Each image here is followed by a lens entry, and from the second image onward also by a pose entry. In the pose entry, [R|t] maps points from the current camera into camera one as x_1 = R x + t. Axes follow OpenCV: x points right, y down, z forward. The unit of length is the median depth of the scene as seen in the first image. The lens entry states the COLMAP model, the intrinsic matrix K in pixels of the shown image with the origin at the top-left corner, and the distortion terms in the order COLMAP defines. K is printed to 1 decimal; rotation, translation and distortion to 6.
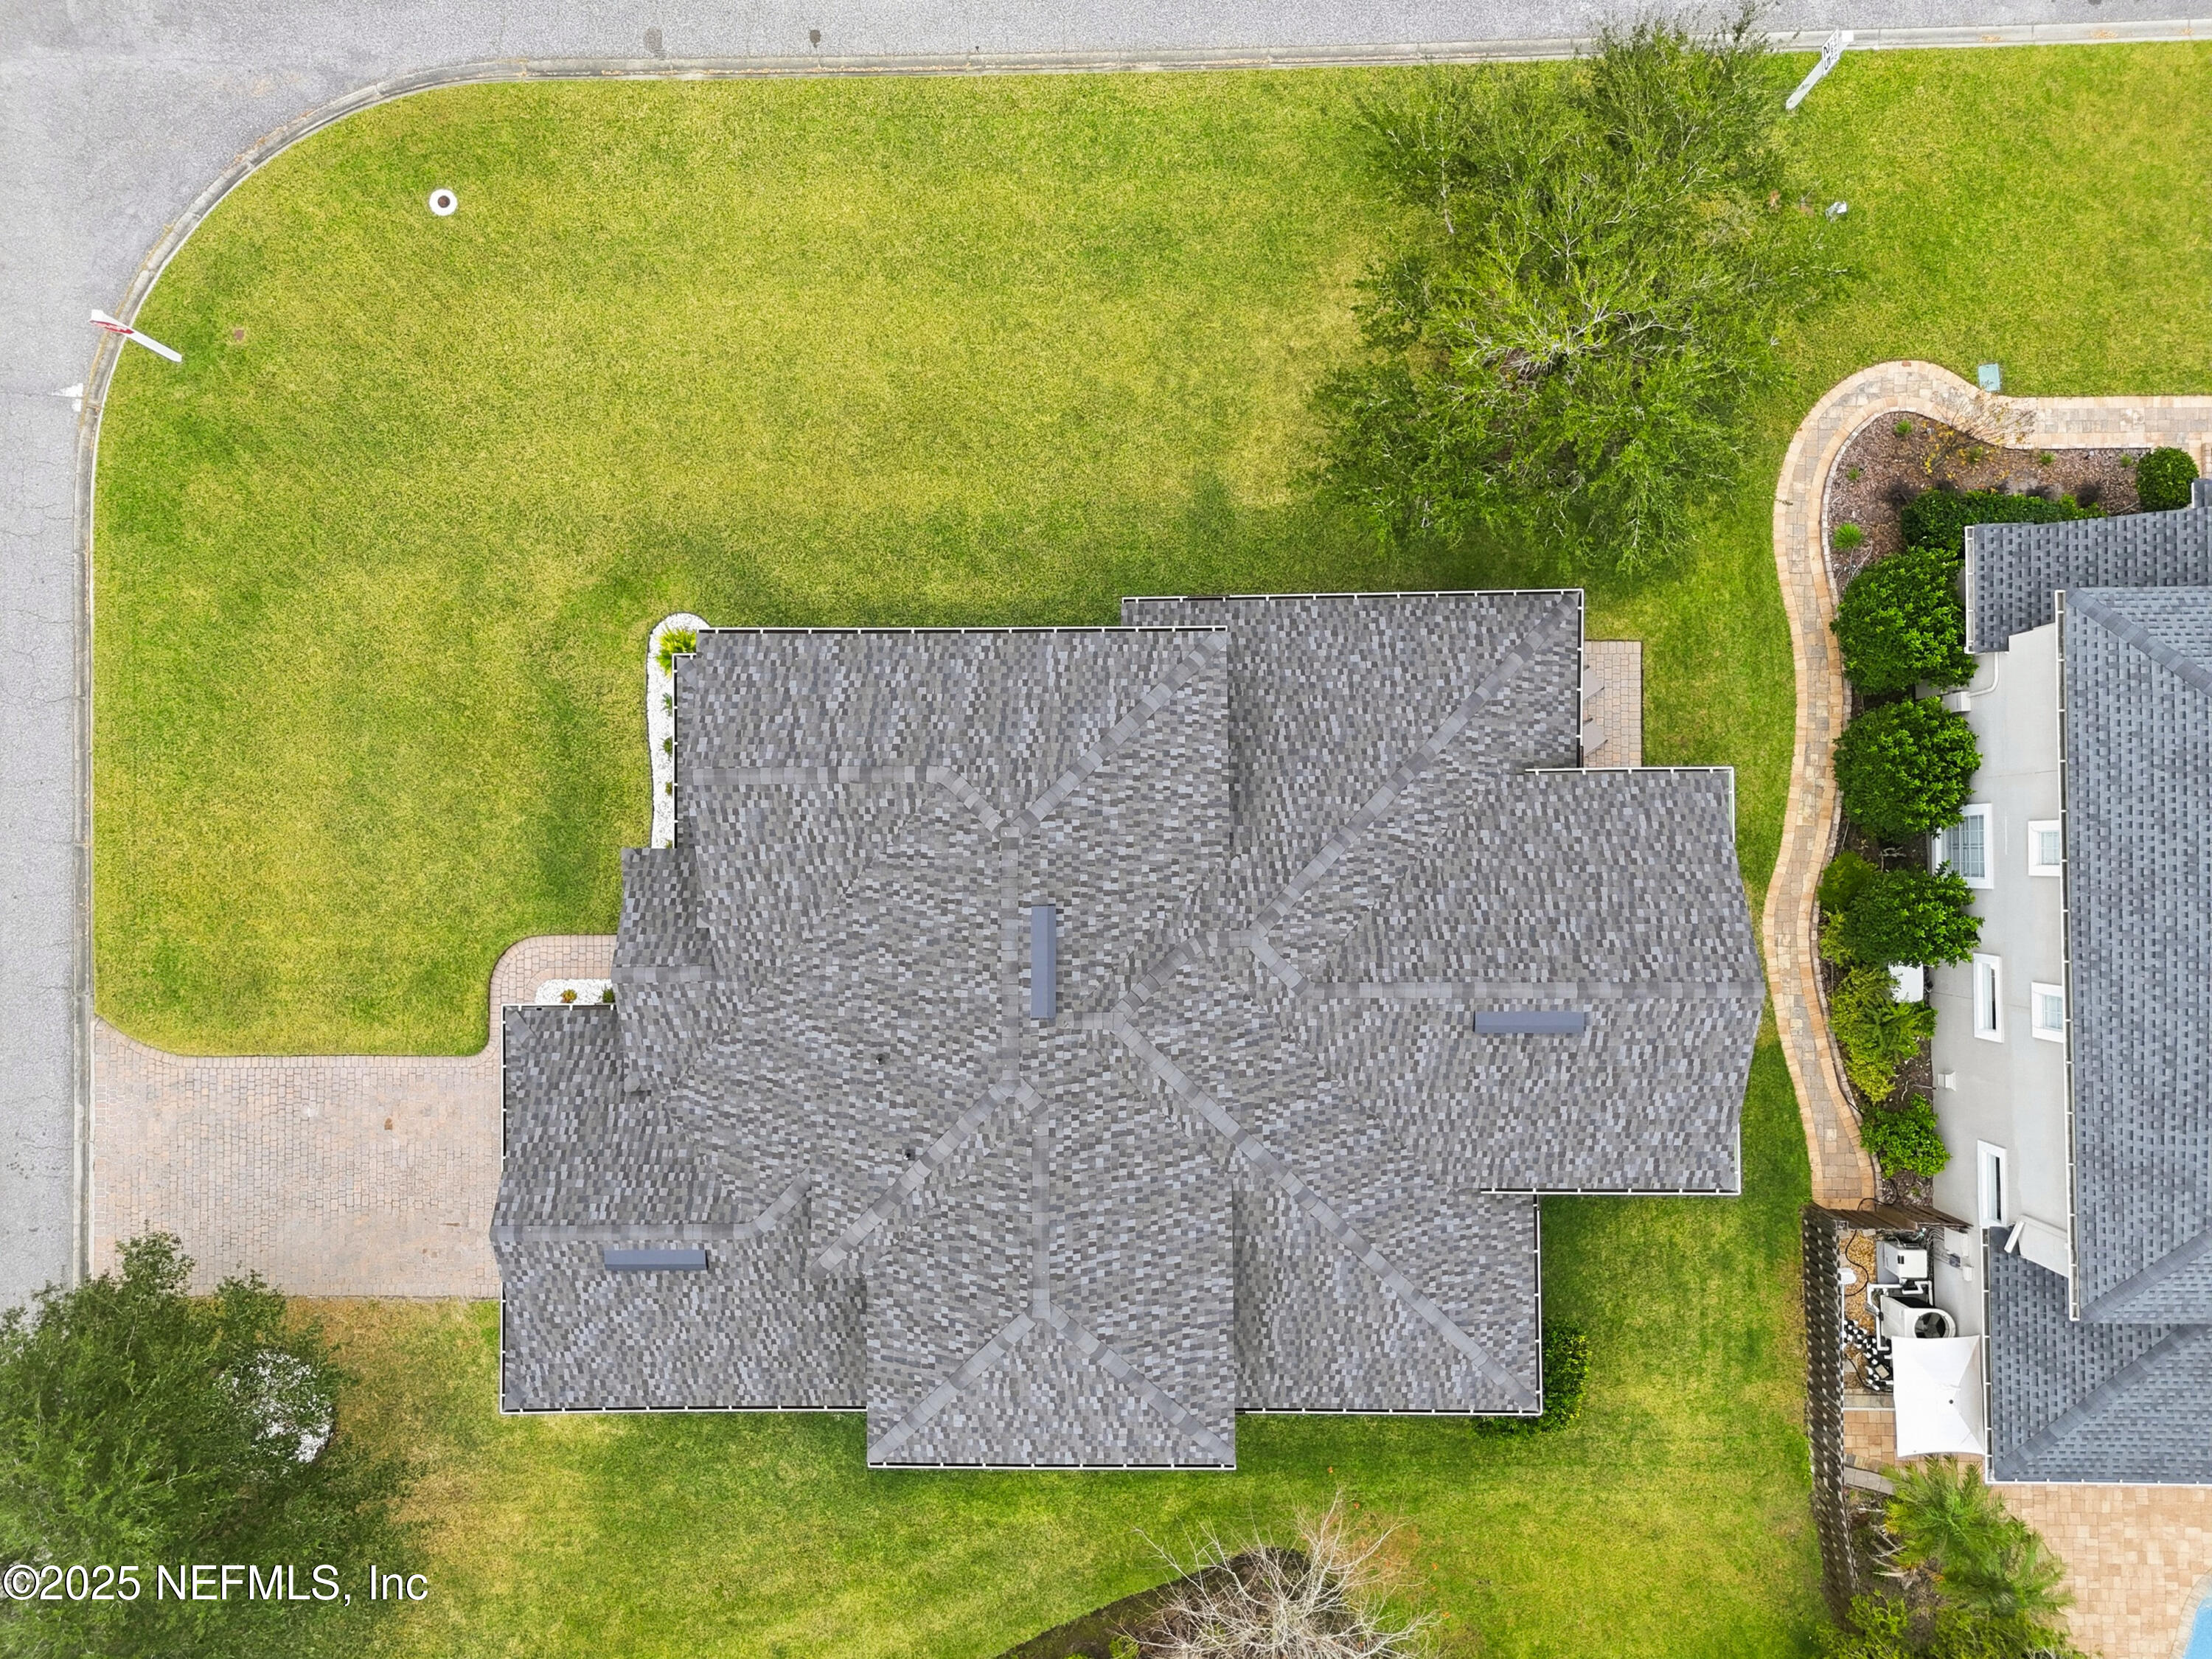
lens RADIAL K [[1611.7, 0, 1113.8], [0, 1611.7, 831.6], [0, 0, 1]] dist [0.063071, -0.048376]
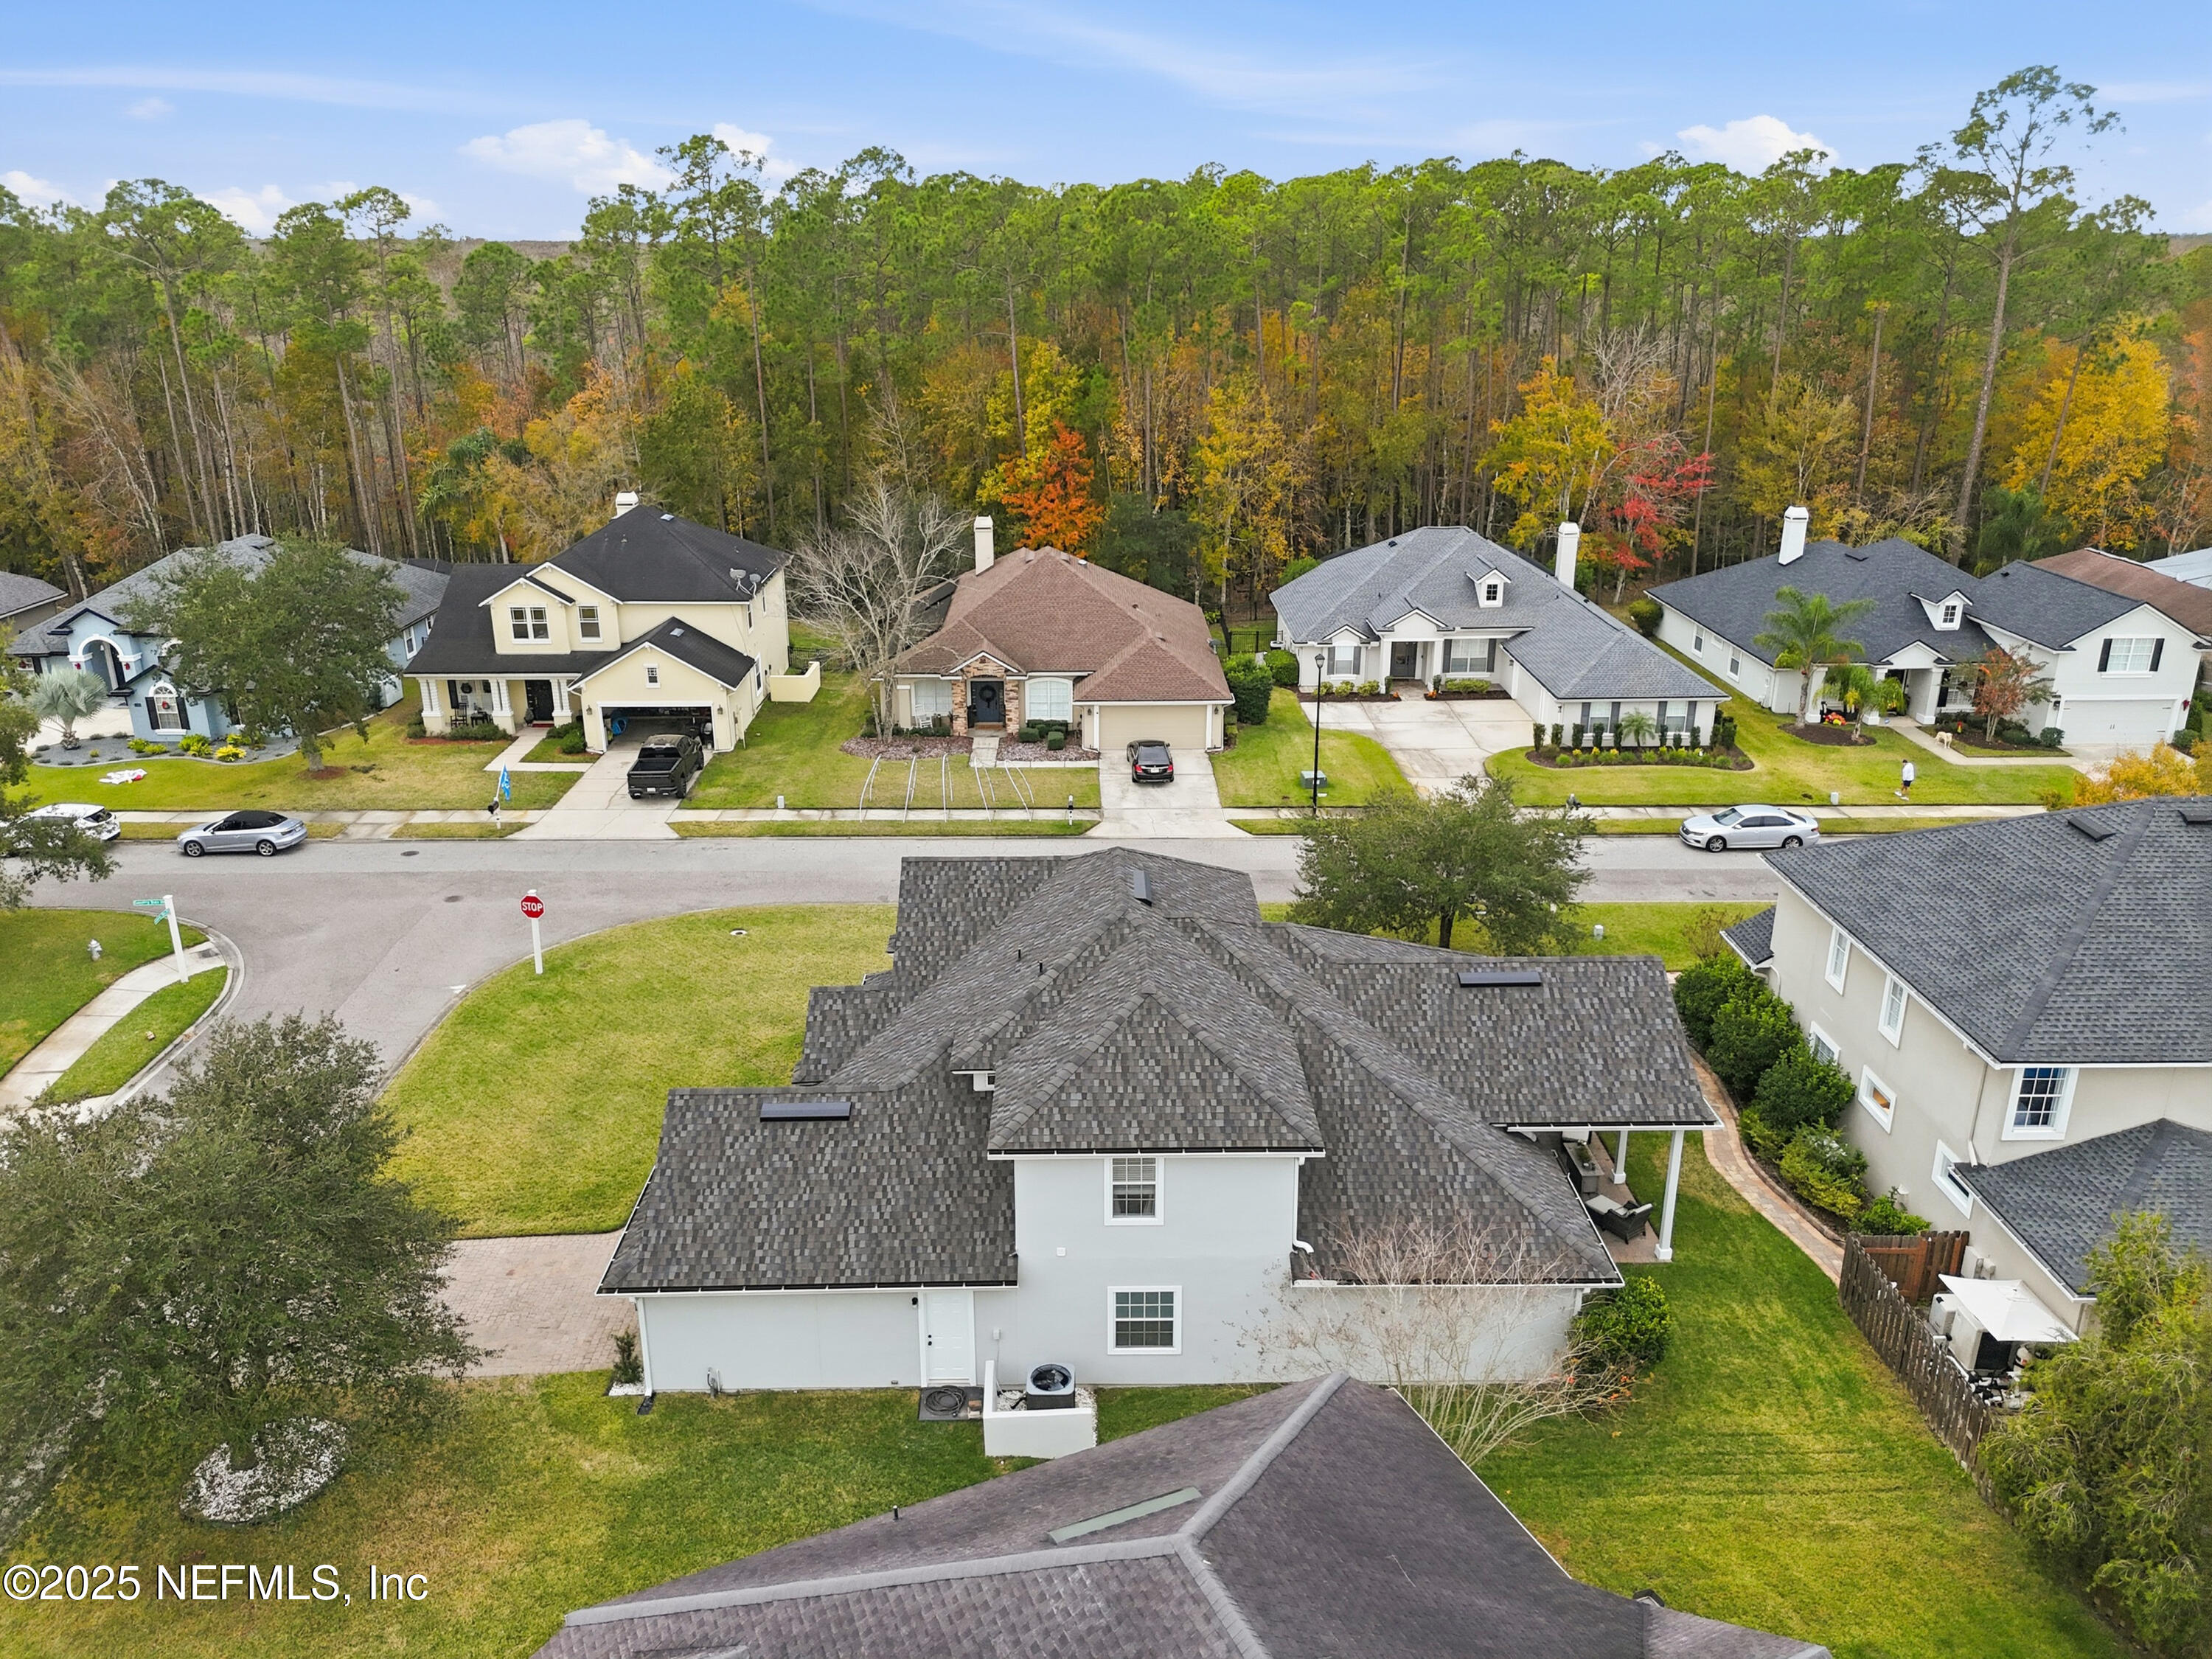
lens RADIAL K [[1611.7, 0, 1126.2], [0, 1611.7, 827.8], [0, 0, 1]] dist [0.063071, -0.048376]
pose [[0.999523, 0.018395, 0.024823, -0.085773], [0.016707, 0.354046, -0.935079, 1.270853], [-0.025989, 0.935047, 0.353570, 0.397246]]
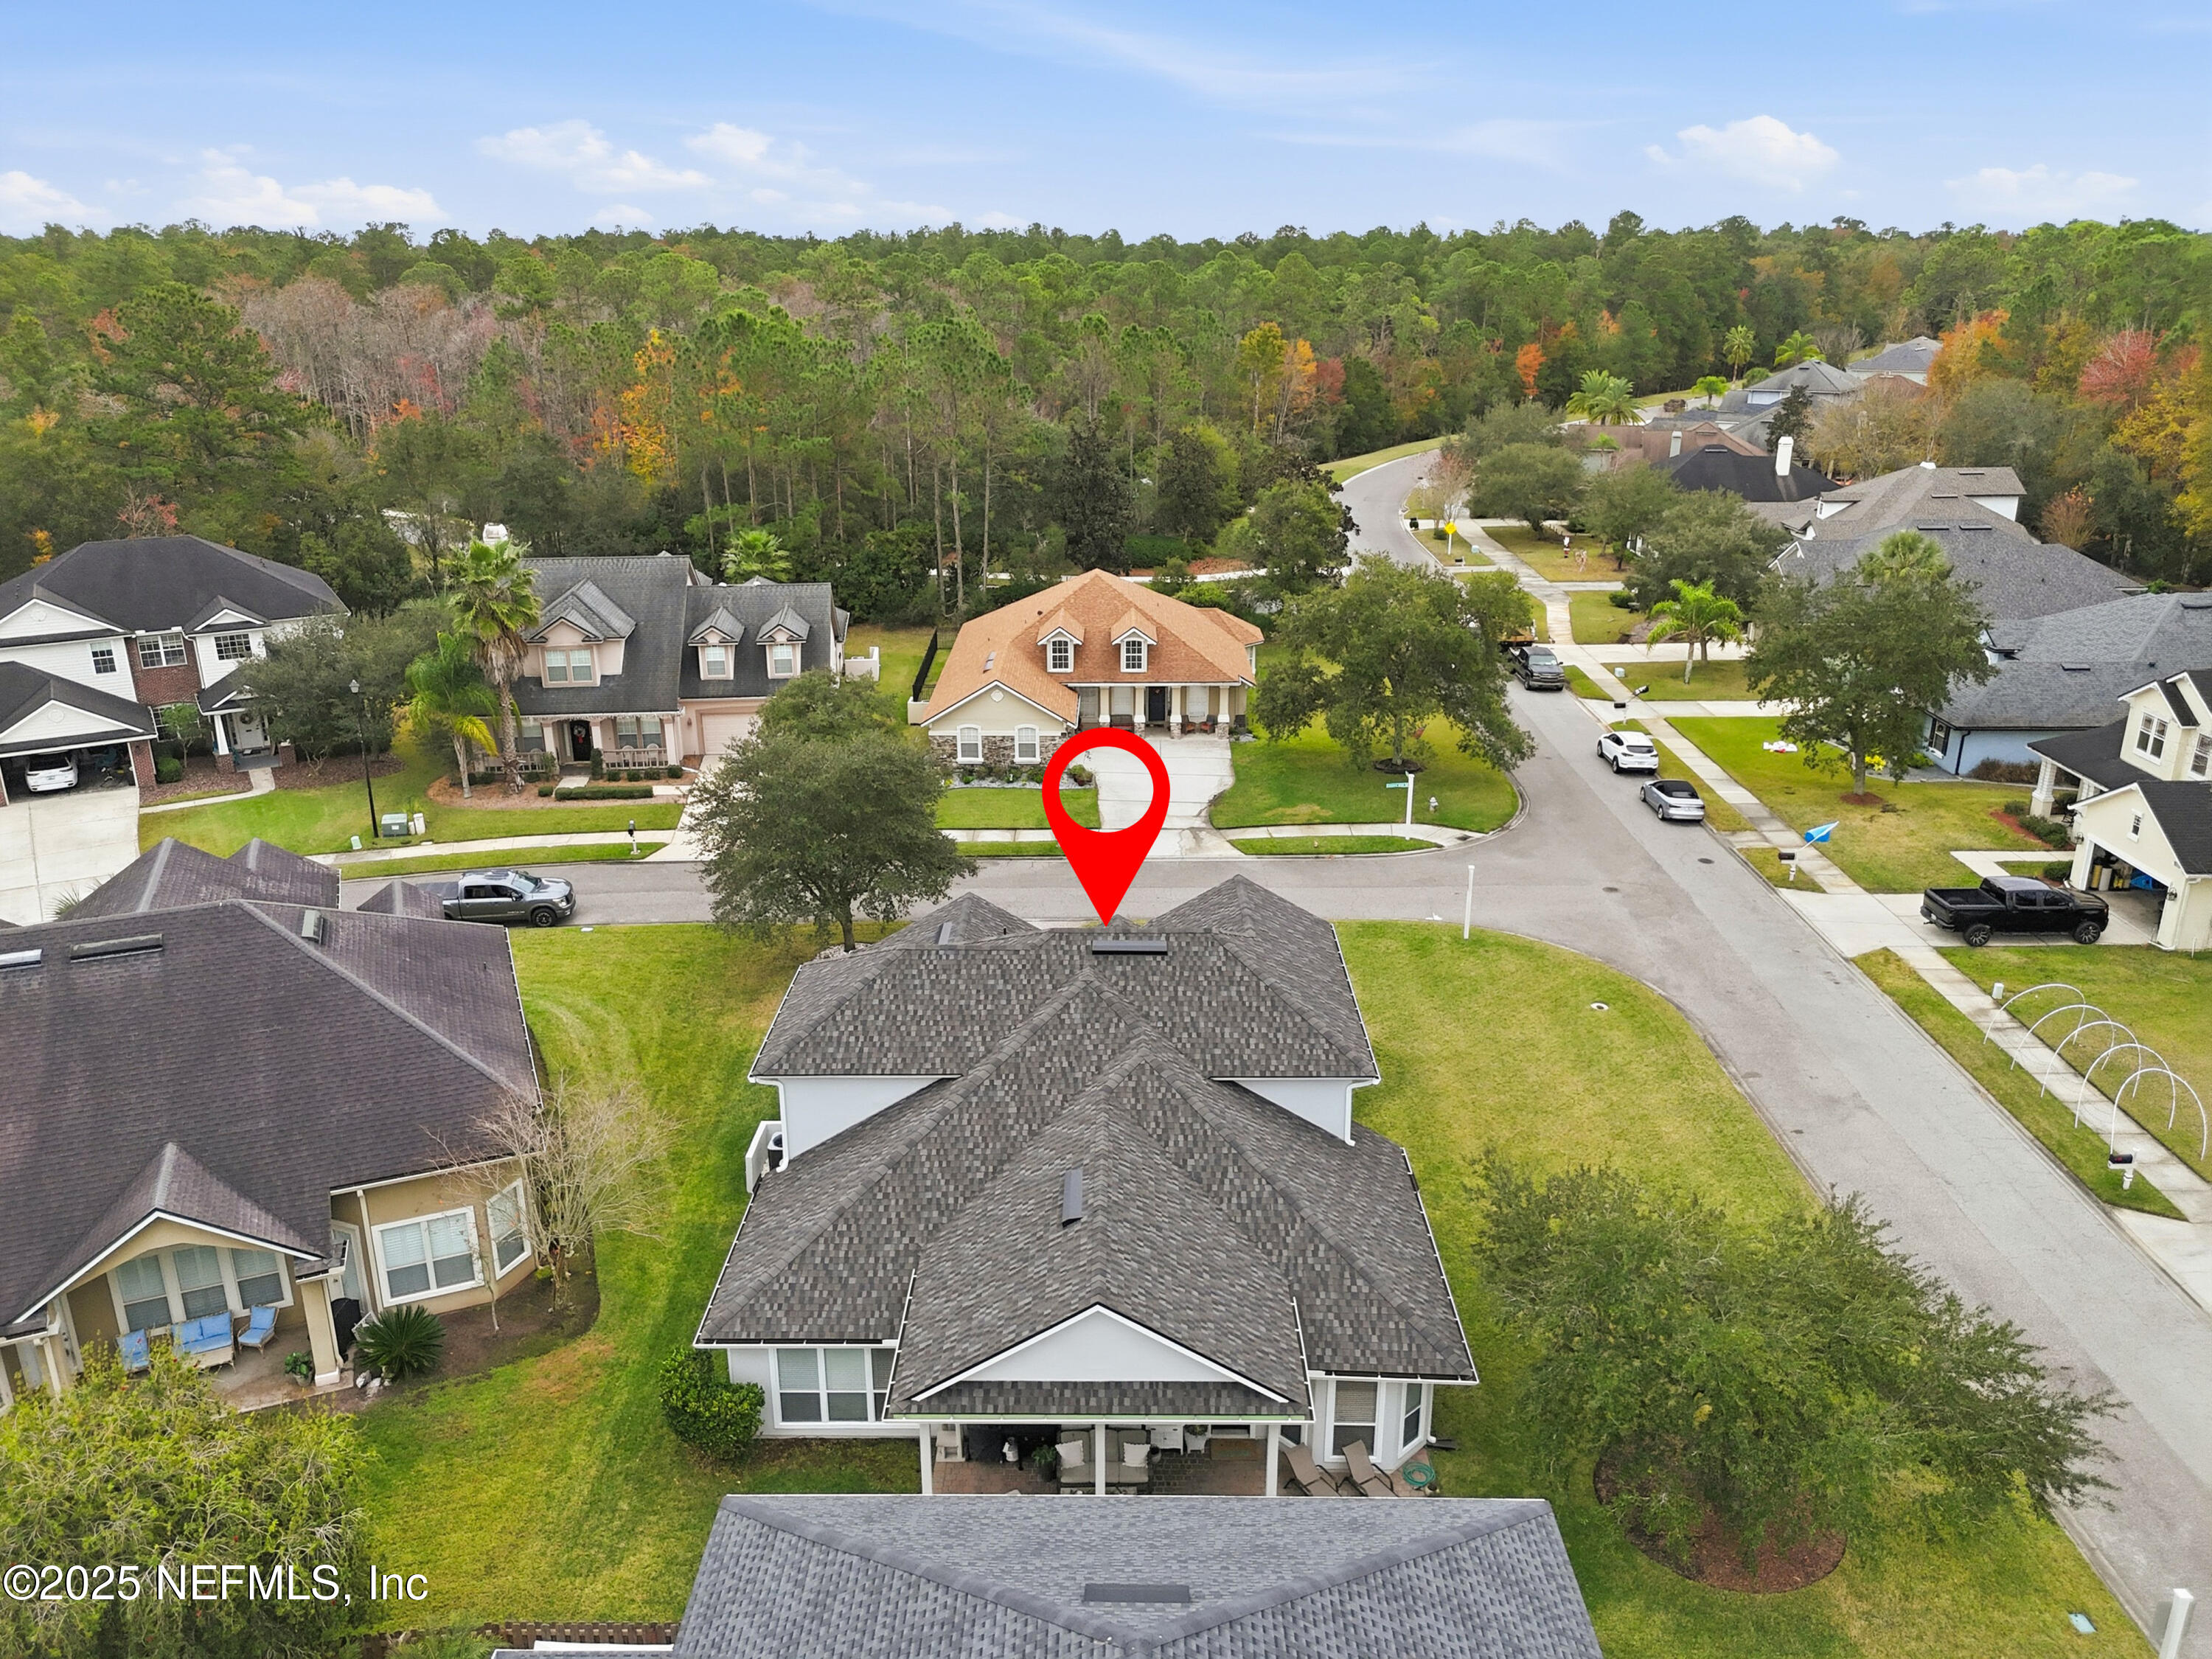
lens RADIAL K [[1611.7, 0, 1110.2], [0, 1611.7, 832.9], [0, 0, 1]] dist [0.063071, -0.048376]
pose [[-0.015071, 0.357489, -0.933796, 1.187284], [-0.999524, 0.019740, 0.023689, 0.054715], [0.026902, 0.933709, 0.357022, 0.324292]]
